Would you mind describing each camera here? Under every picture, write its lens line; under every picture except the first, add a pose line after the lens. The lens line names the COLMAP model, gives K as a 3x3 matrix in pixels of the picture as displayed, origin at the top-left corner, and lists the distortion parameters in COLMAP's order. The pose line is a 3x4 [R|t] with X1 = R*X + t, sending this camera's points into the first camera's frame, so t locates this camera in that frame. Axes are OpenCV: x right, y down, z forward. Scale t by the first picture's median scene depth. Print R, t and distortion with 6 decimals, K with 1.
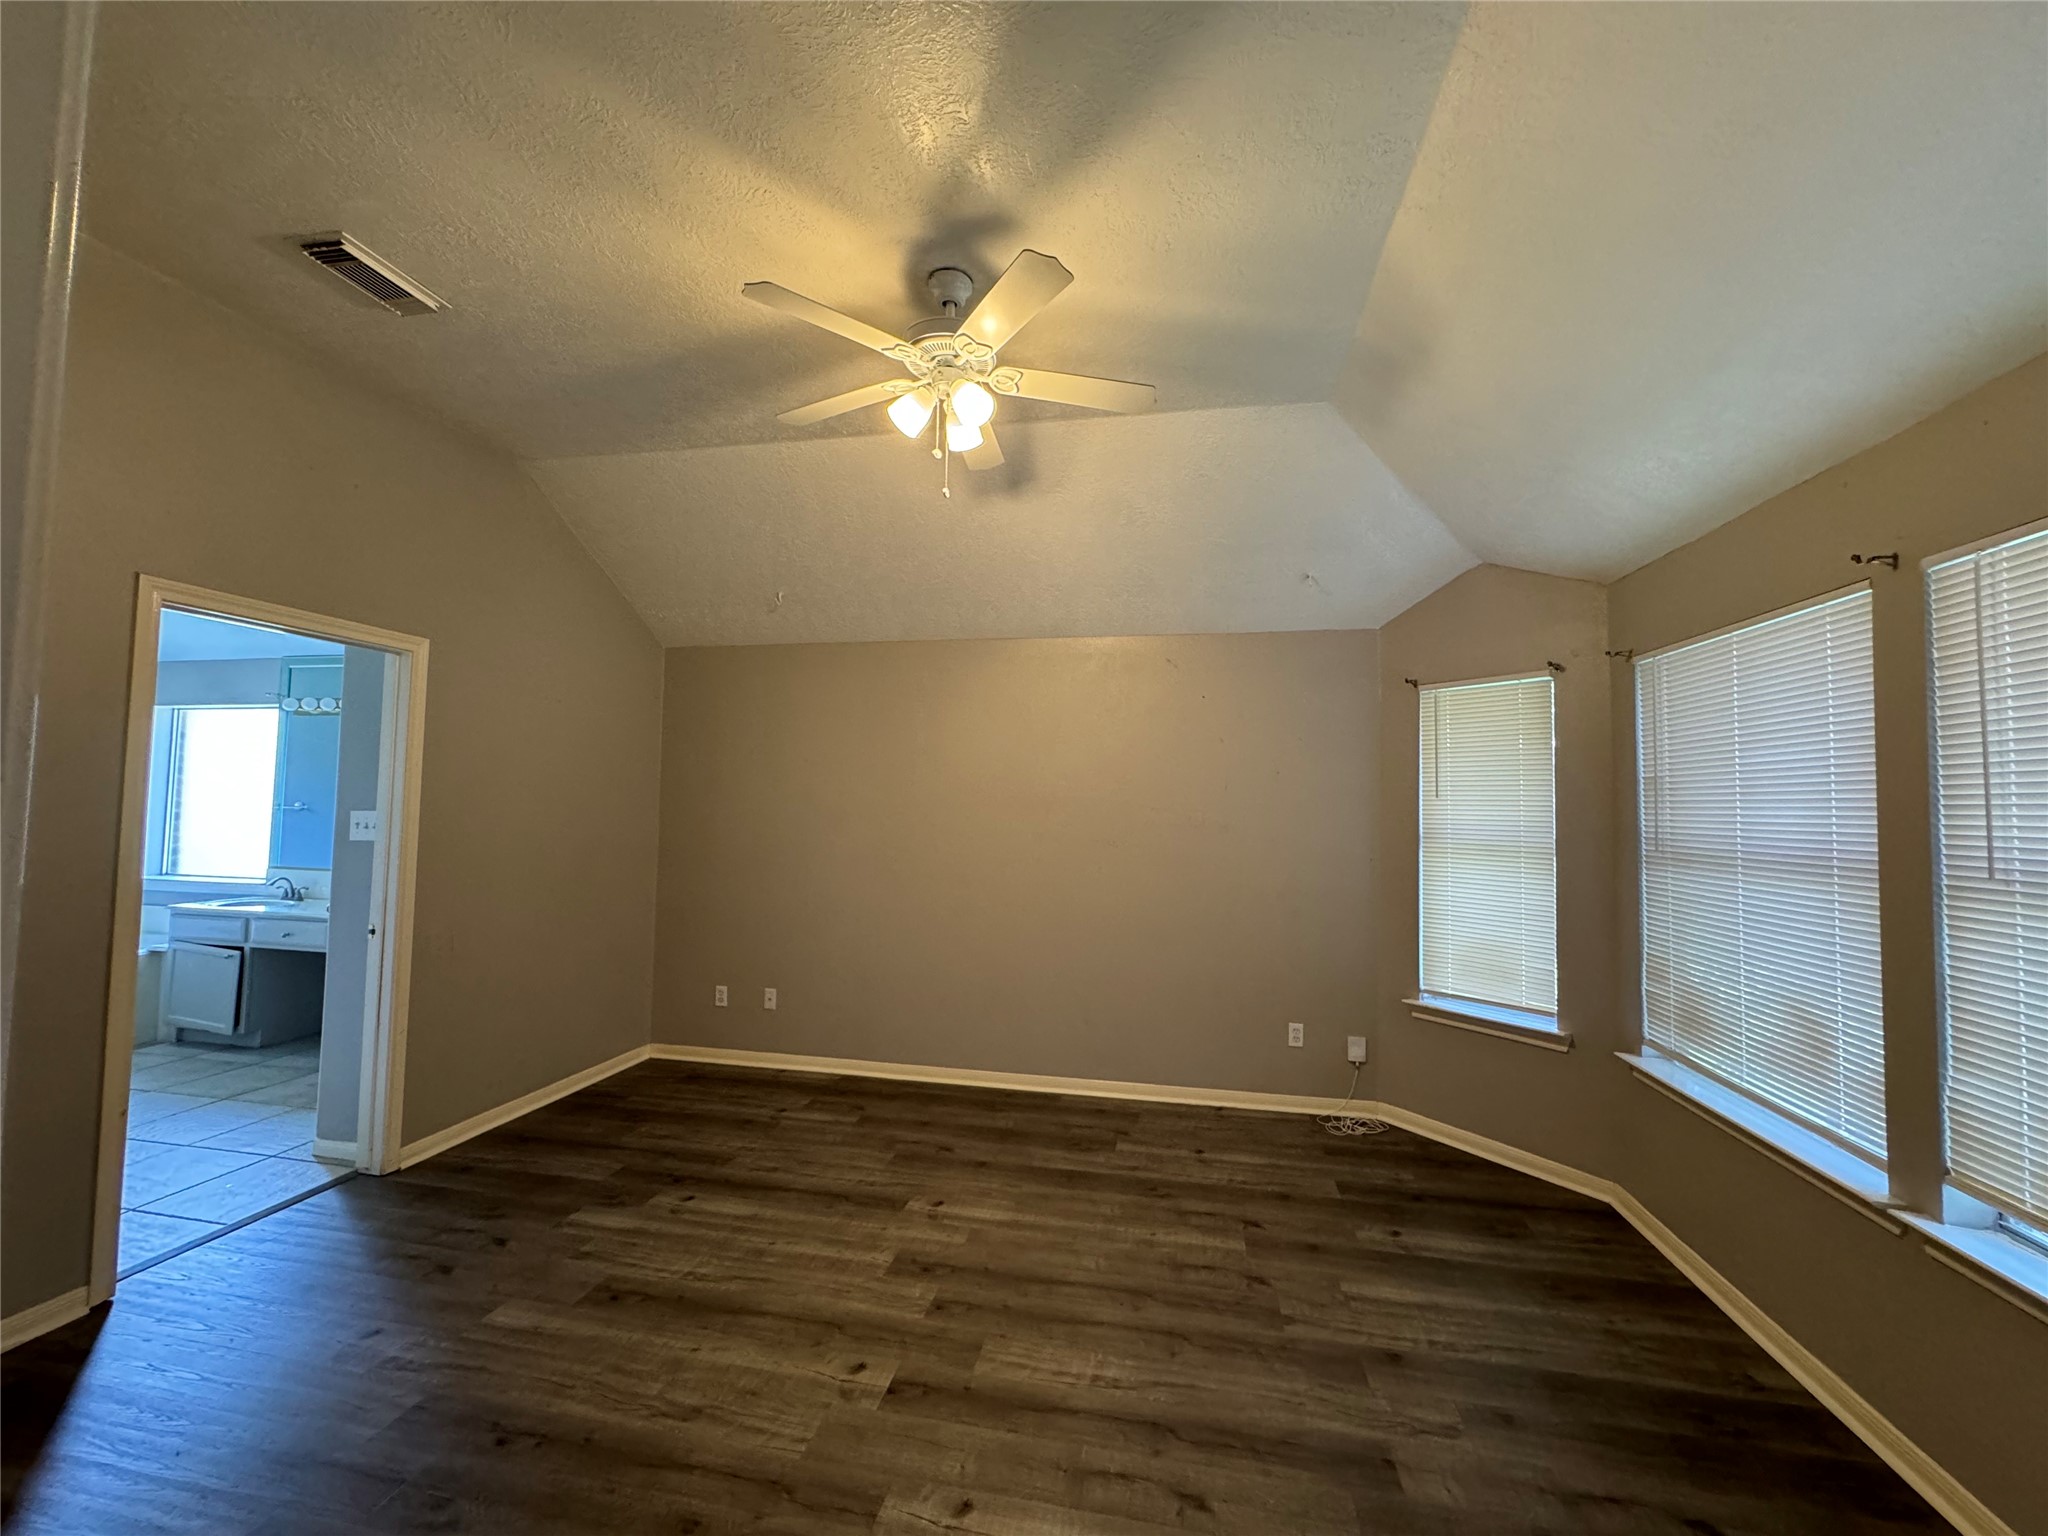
lens RADIAL K [[819.1, 0, 1020.3], [0, 819.1, 770.2], [0, 0, 1]] dist [-0.000561, -0.000115]
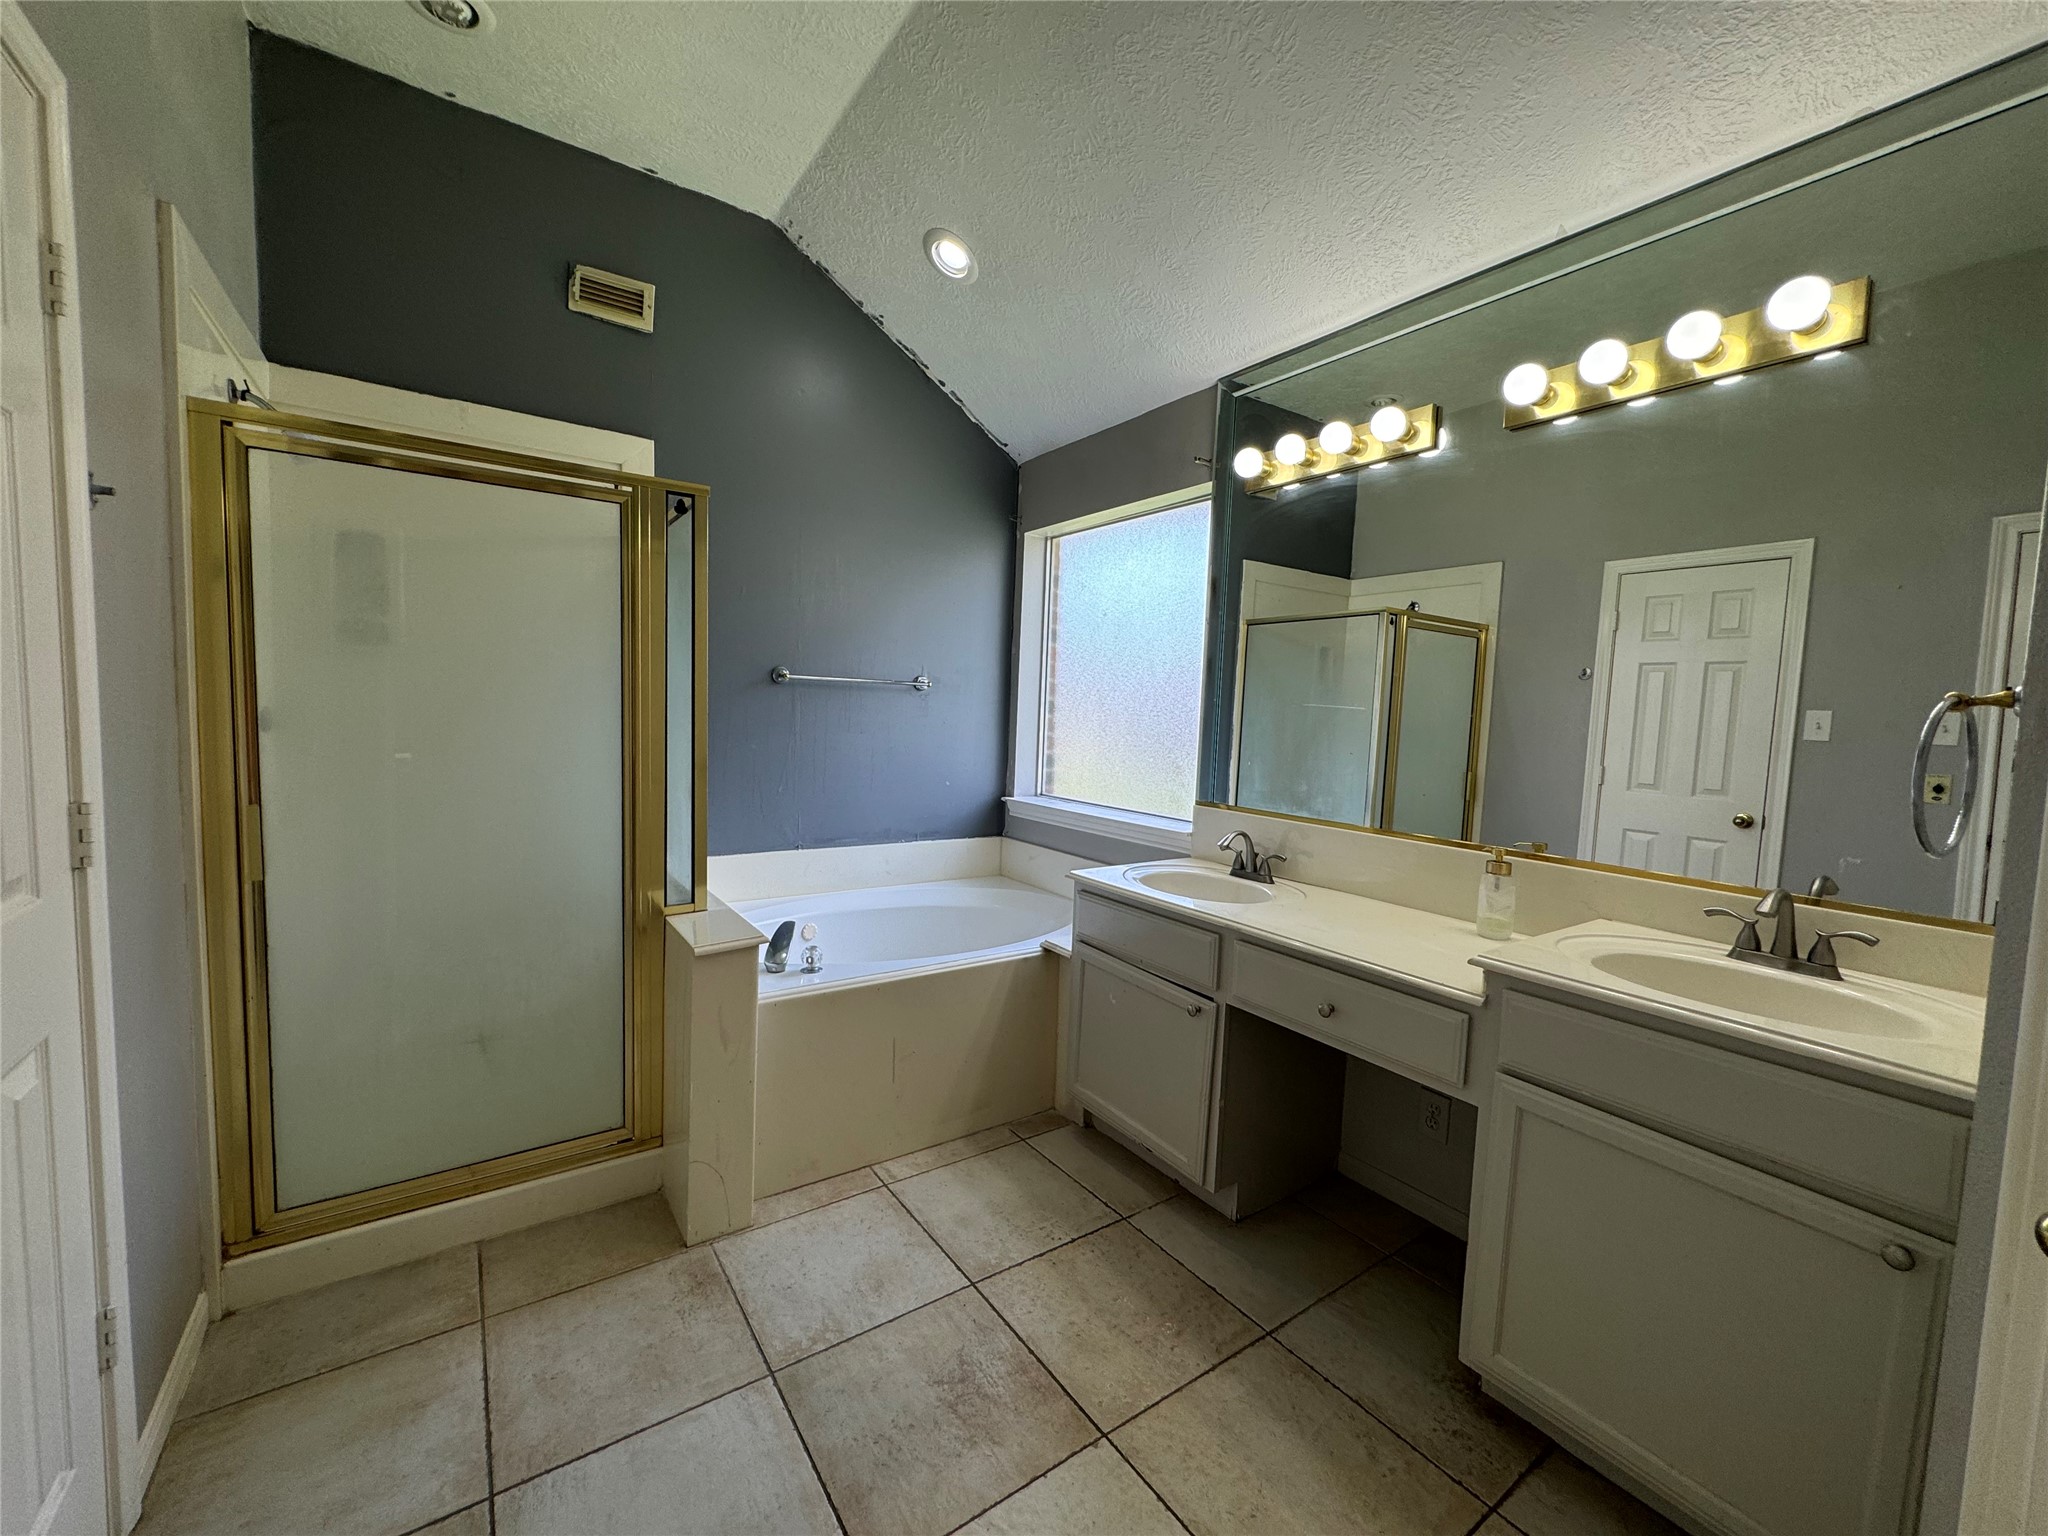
lens RADIAL K [[819.1, 0, 1022.9], [0, 819.1, 772.6], [0, 0, 1]] dist [-0.000561, -0.000115]
pose [[0.717052, 0.054554, -0.694881, -0.656033], [0.013238, 0.995687, 0.091830, 0.052902], [0.696894, -0.075046, 0.713237, 0.571804]]
